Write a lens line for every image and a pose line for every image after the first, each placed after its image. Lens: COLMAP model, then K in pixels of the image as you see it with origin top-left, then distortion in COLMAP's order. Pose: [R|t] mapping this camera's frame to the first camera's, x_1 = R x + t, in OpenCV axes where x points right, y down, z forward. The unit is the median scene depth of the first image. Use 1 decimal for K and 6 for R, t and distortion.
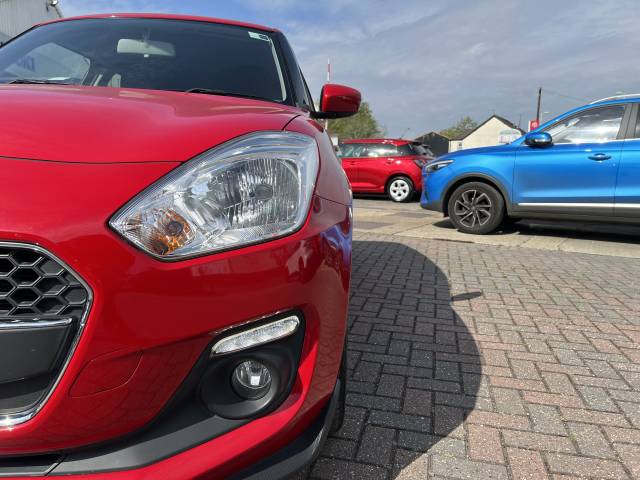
lens RADIAL K [[484.8, 0, 317.0], [0, 484.8, 238.1], [0, 0, 1]] dist [0.057265, -0.075744]
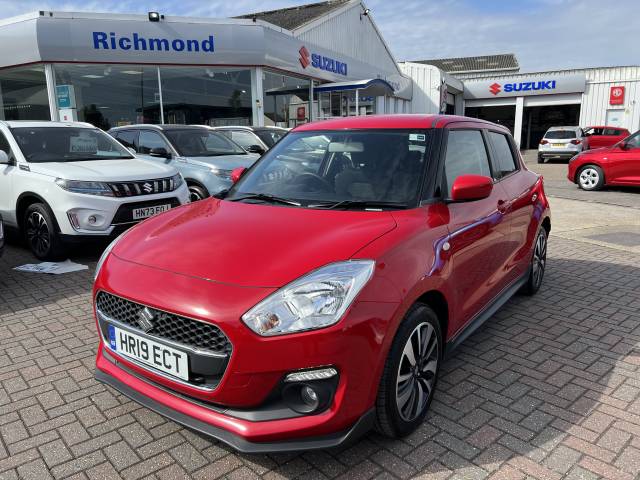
lens RADIAL K [[484.4, 0, 318.6], [0, 484.4, 238.8], [0, 0, 1]] dist [0.048885, -0.053299]
pose [[0.829281, 0.086539, -0.552091, 0.161882], [-0.053941, 0.995719, 0.075054, -0.085753], [0.556222, -0.032460, 0.830399, -0.104435]]
